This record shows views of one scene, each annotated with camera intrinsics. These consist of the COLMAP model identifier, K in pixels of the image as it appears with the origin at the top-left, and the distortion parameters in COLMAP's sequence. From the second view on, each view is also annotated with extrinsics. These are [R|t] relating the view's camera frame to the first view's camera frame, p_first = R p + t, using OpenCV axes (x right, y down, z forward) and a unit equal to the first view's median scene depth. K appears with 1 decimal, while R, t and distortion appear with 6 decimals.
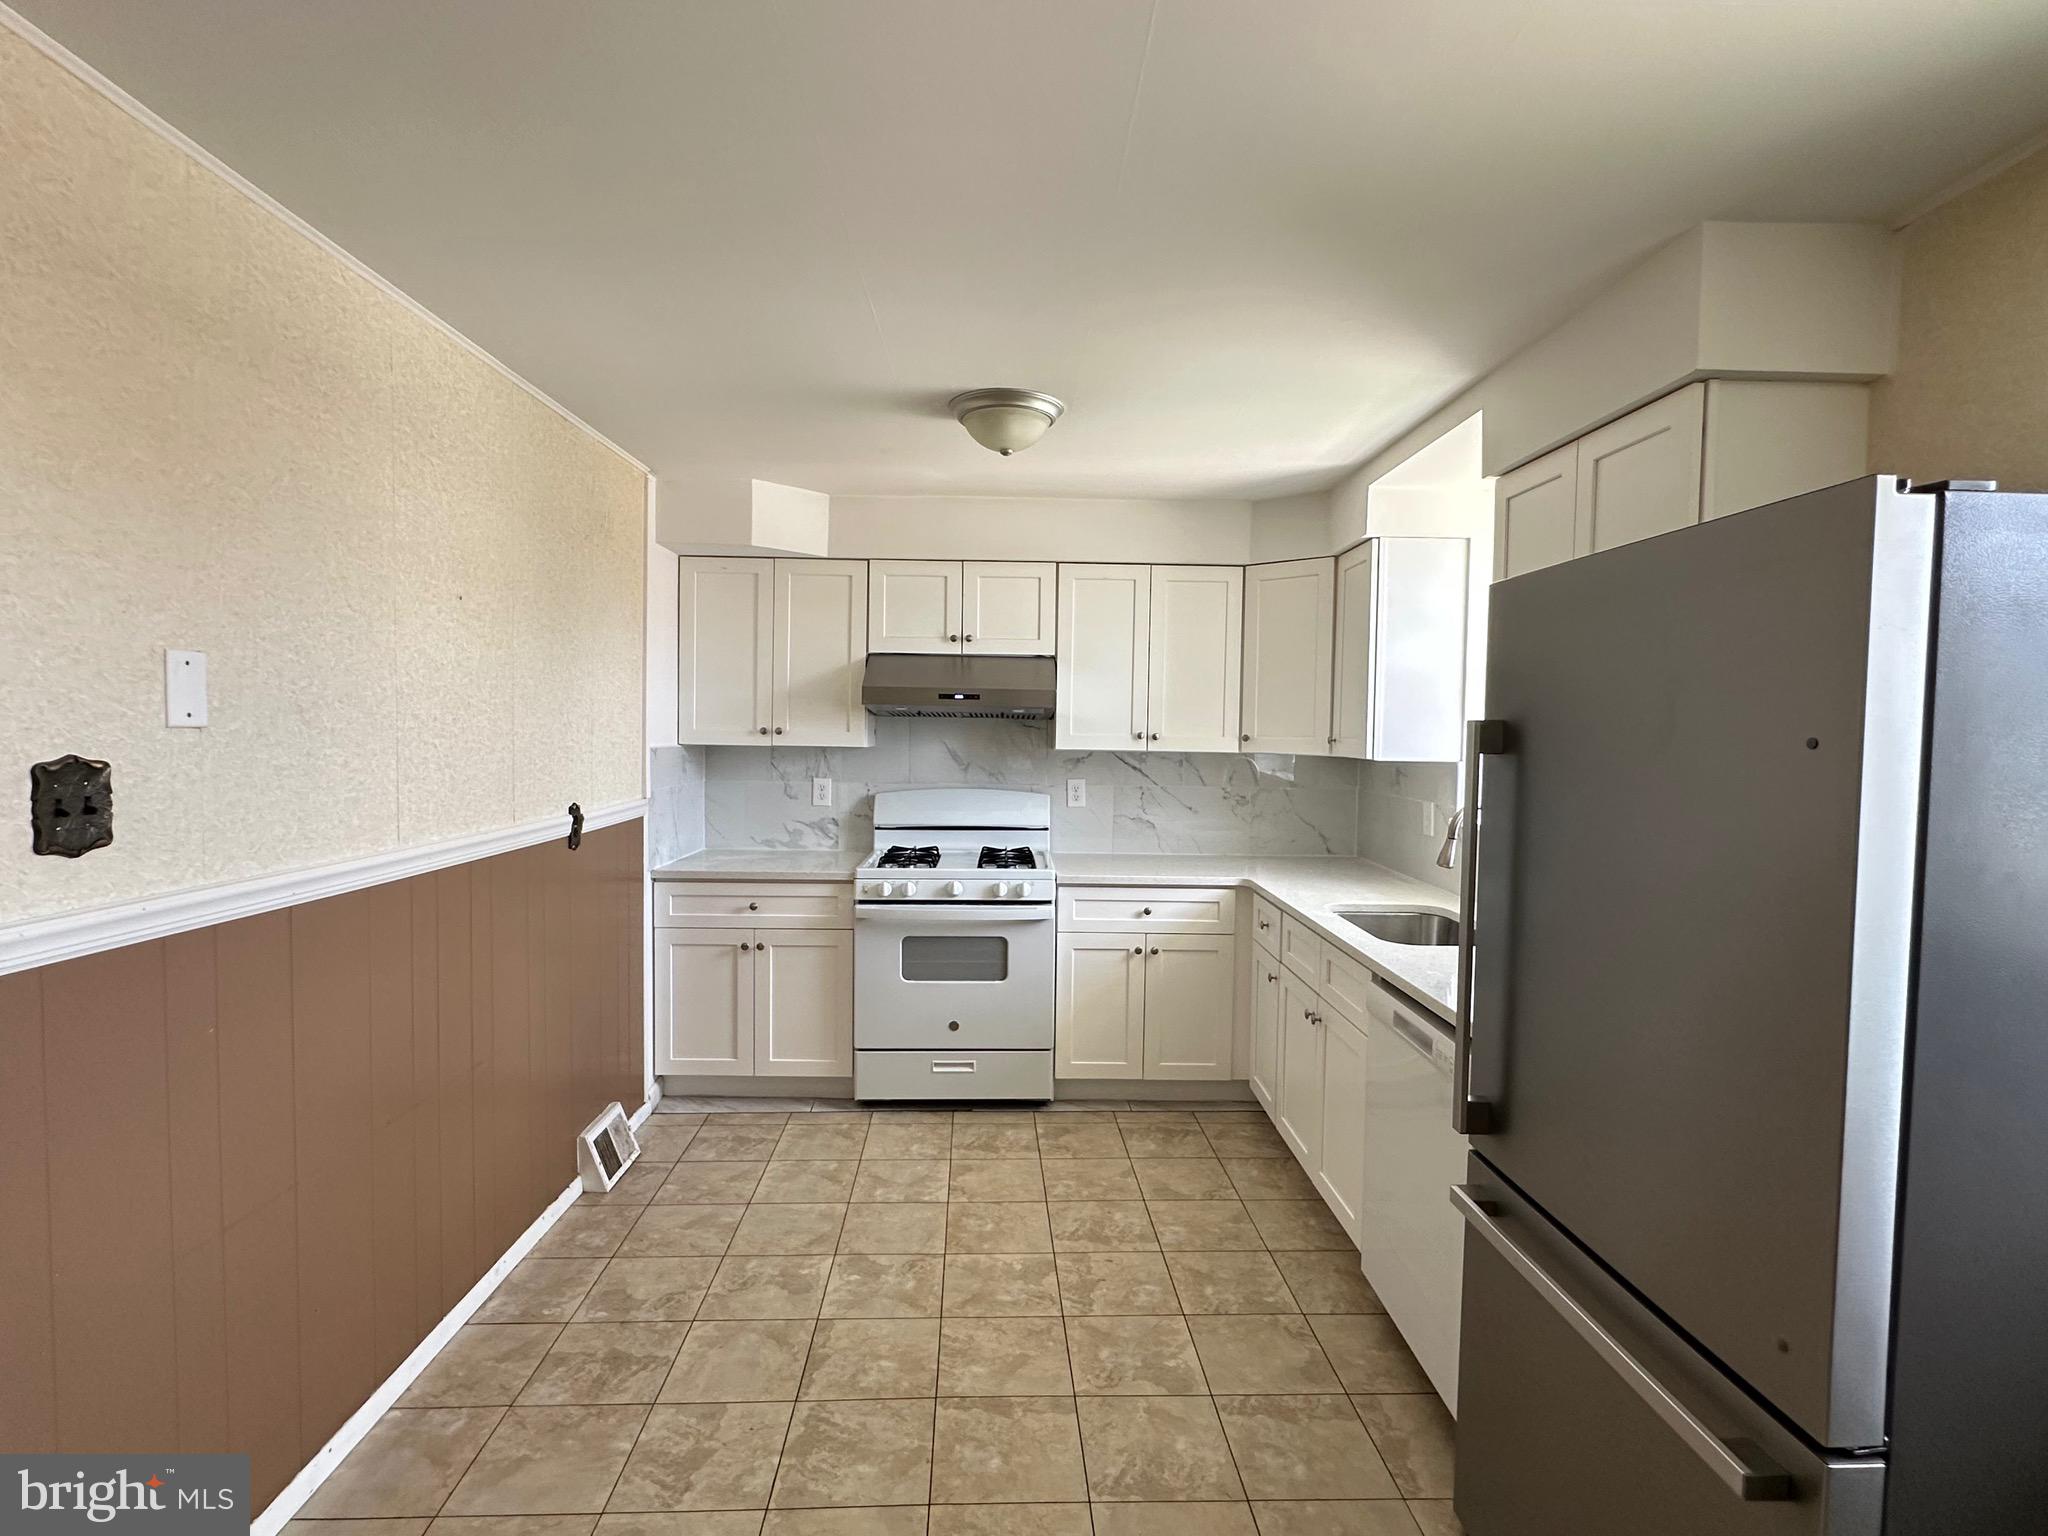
lens RADIAL K [[994.9, 0, 1032.2], [0, 994.9, 771.2], [0, 0, 1]] dist [-0.004070, 0.000517]
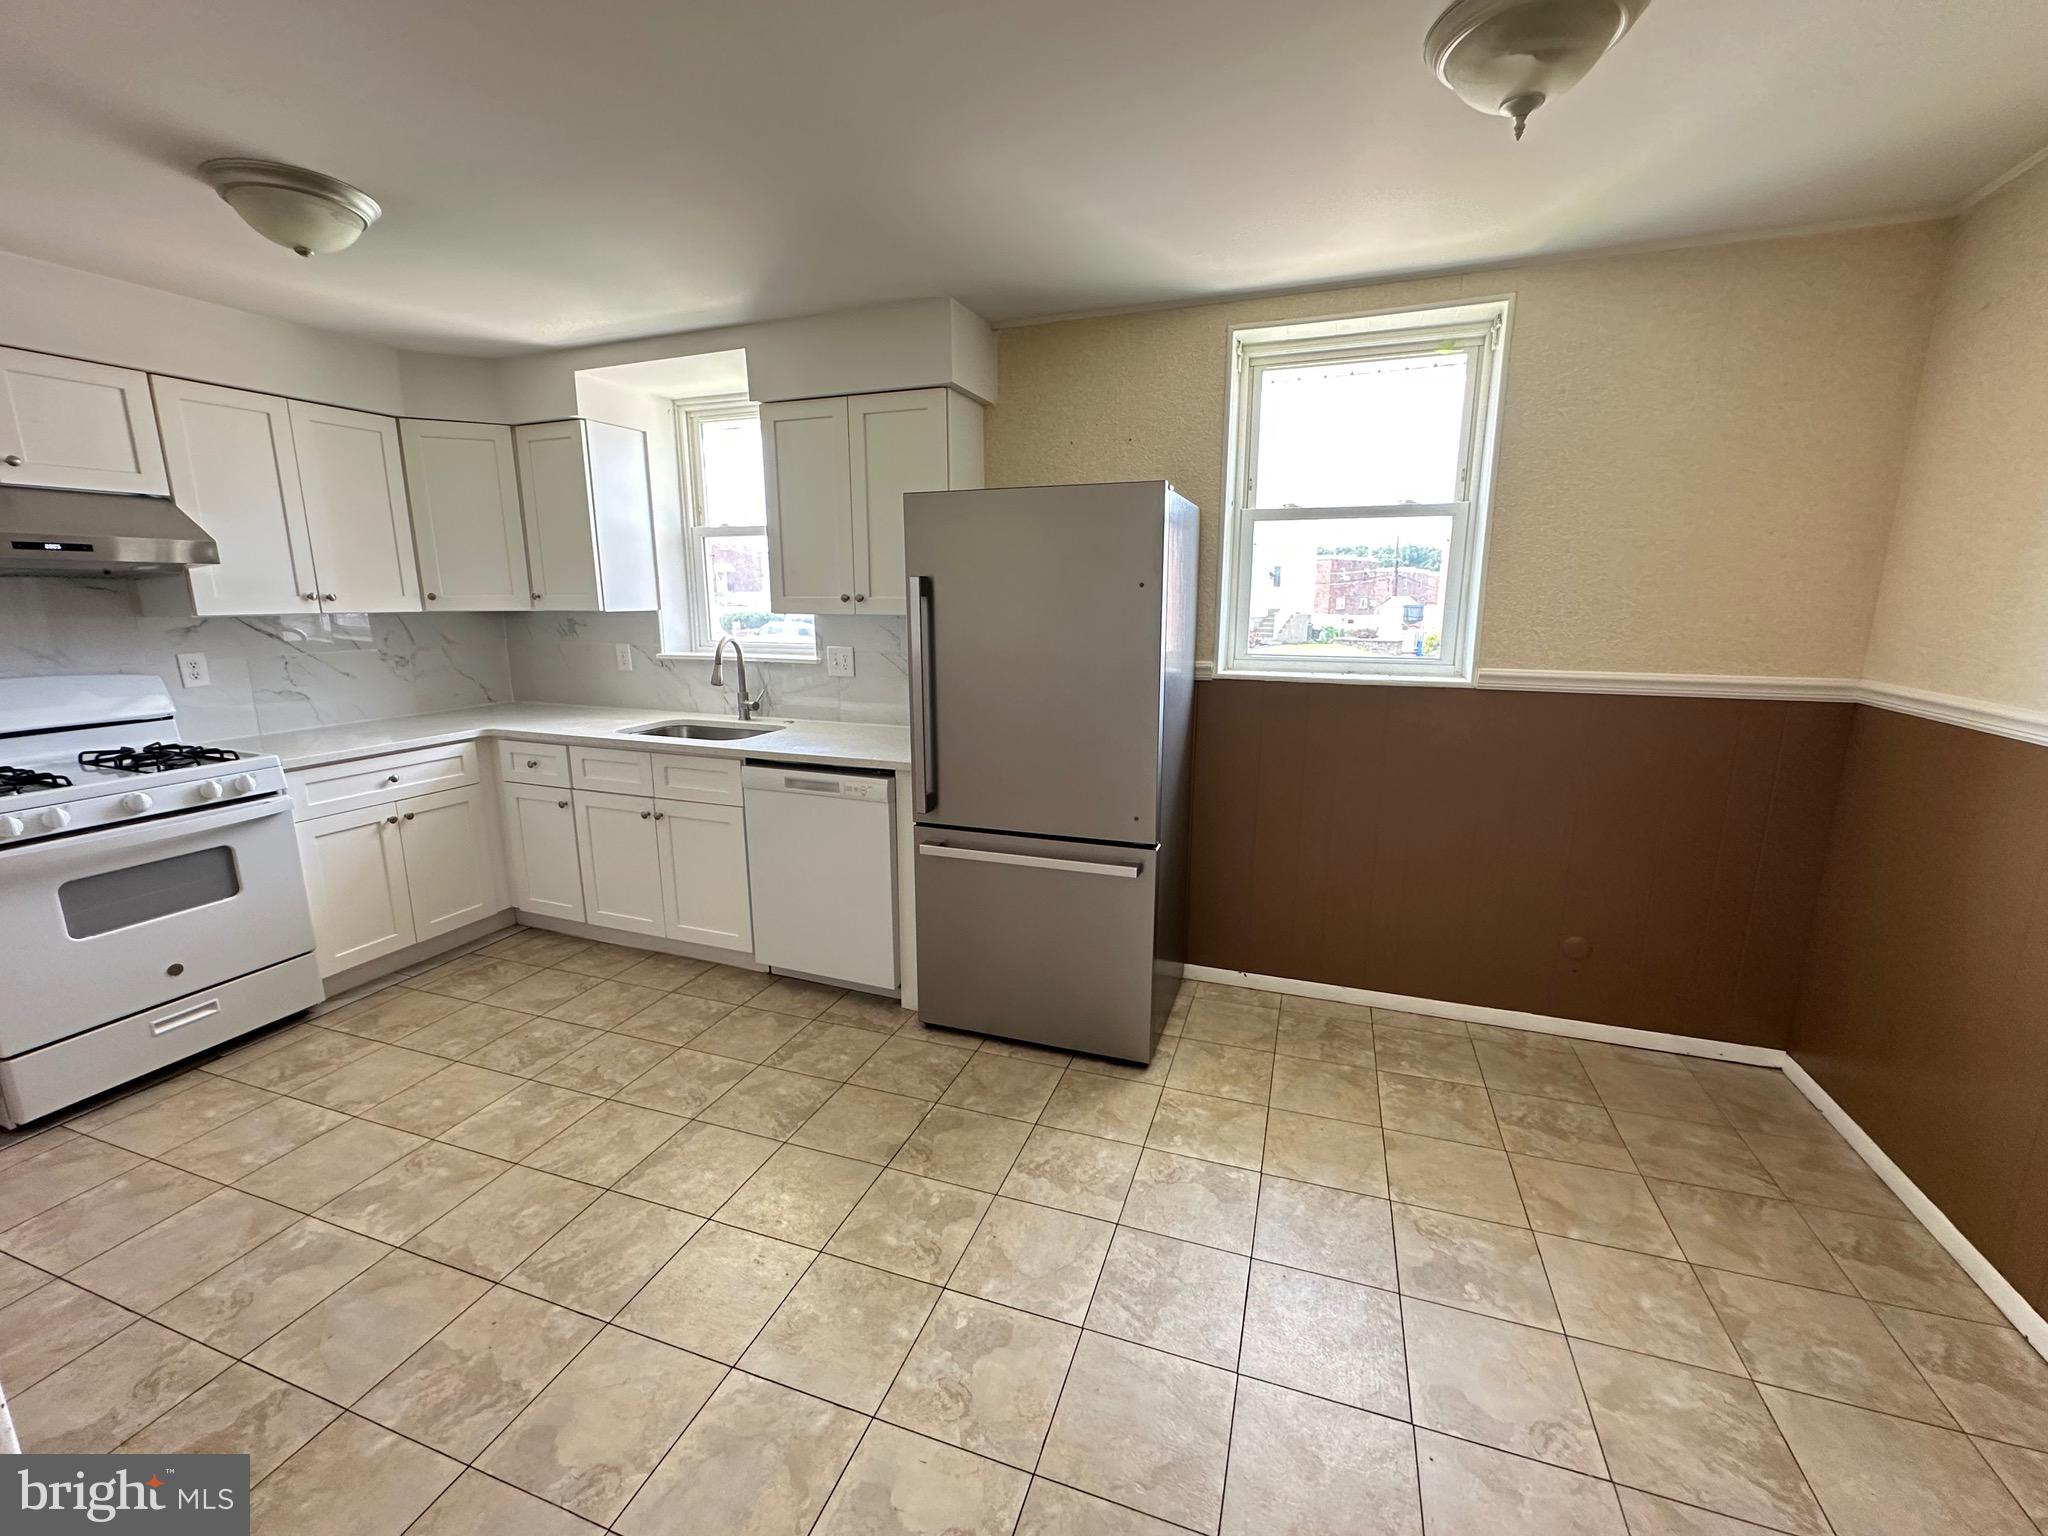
lens RADIAL K [[813.0, 0, 1025.7], [0, 813.0, 756.0], [0, 0, 1]] dist [0.000303, 0.000951]
pose [[0.399583, -0.199762, 0.894667, -0.382302], [0.048755, 0.979218, 0.196865, -0.009023], [-0.915399, -0.035044, 0.401018, 0.123605]]
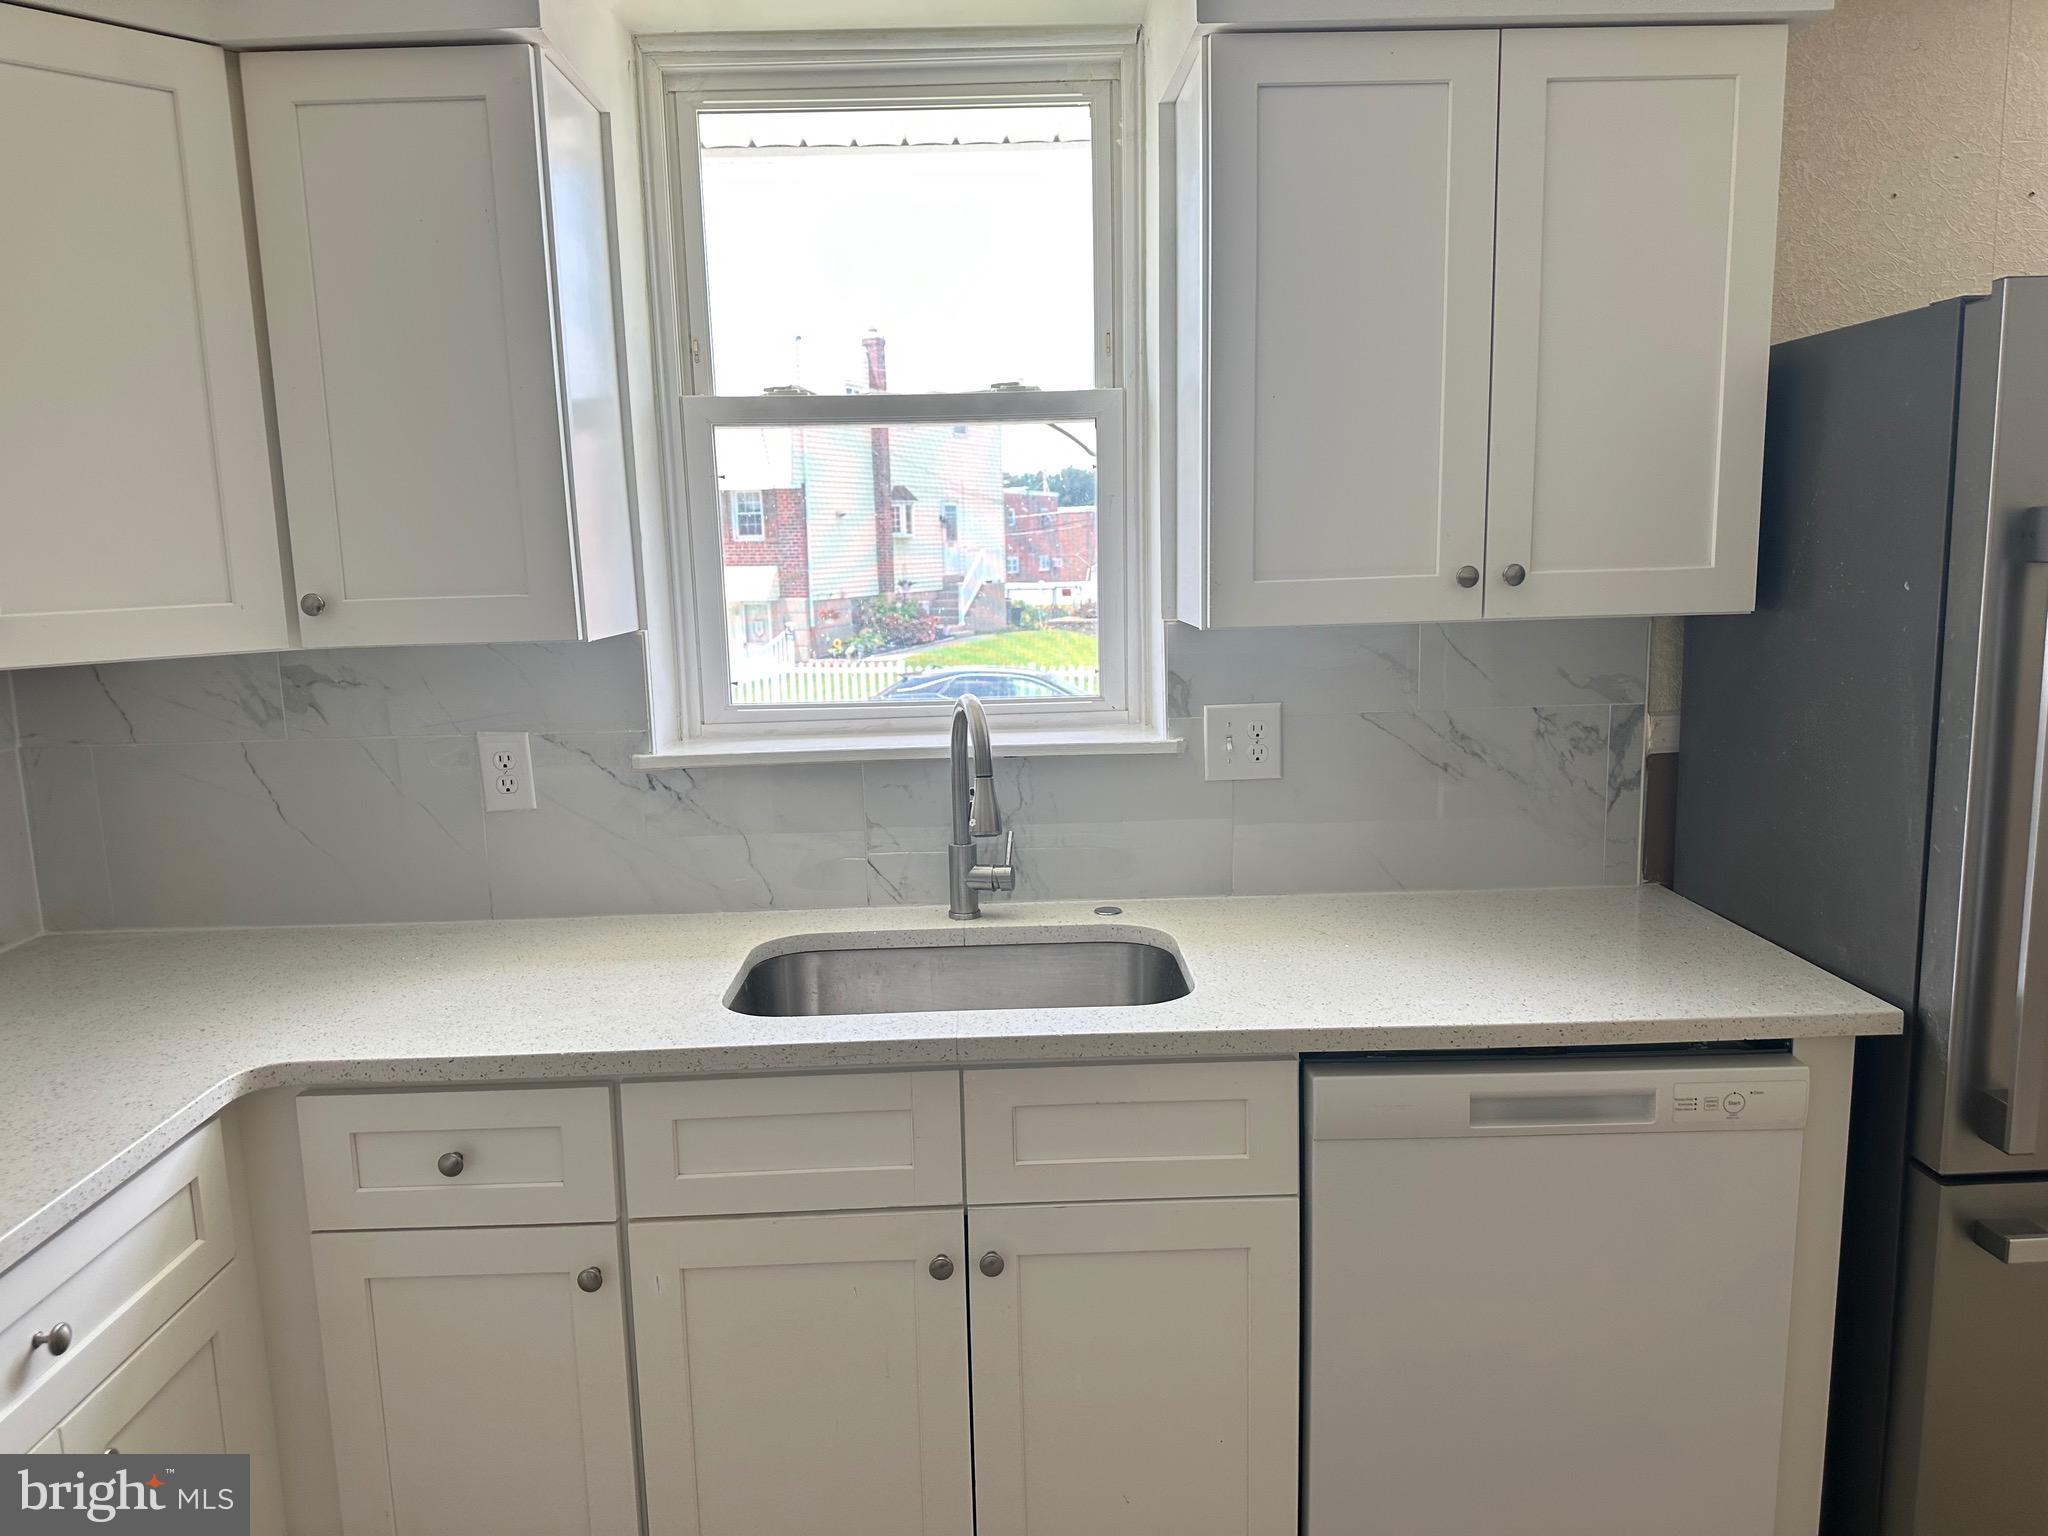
lens RADIAL K [[1404.7, 0, 1026.5], [0, 1404.7, 770.1], [0, 0, 1]] dist [-0.002013, -0.006366]
pose [[0.030440, -0.176920, 0.983754, -0.213343], [0.069405, 0.982209, 0.174494, -0.046637], [-0.997124, 0.062965, 0.042178, 0.810955]]
